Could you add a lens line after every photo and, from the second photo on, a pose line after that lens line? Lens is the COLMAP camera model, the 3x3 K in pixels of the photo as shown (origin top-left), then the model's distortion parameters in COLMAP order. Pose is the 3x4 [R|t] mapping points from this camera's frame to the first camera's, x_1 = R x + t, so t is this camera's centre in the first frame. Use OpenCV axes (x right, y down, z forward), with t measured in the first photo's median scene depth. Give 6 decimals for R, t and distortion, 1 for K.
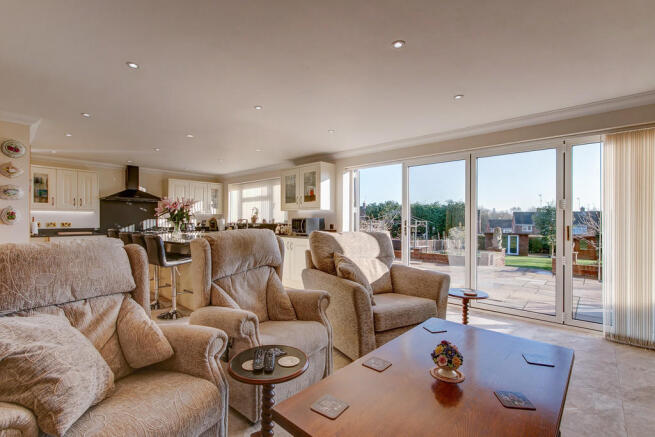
lens RADIAL K [[299.0, 0, 325.9], [0, 299.0, 221.9], [0, 0, 1]] dist [-0.000628, -0.000159]
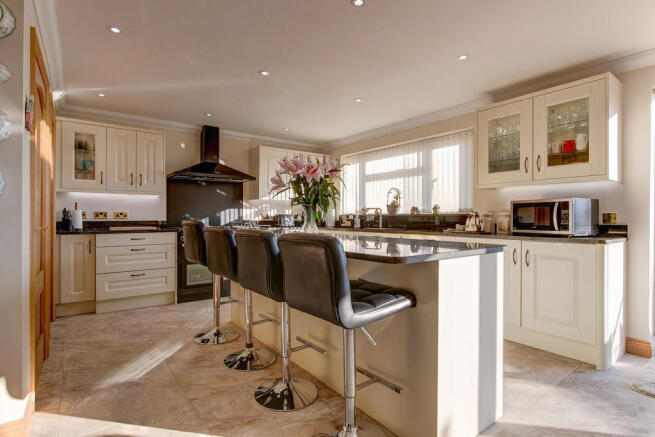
lens RADIAL K [[329.1, 0, 325.1], [0, 329.1, 217.3], [0, 0, 1]] dist [-0.004908, -0.000118]
pose [[0.982644, 0.001288, -0.185498, -0.289956], [-0.002027, 0.999991, -0.003795, 0.015690], [0.185491, 0.004105, 0.982637, 0.367892]]
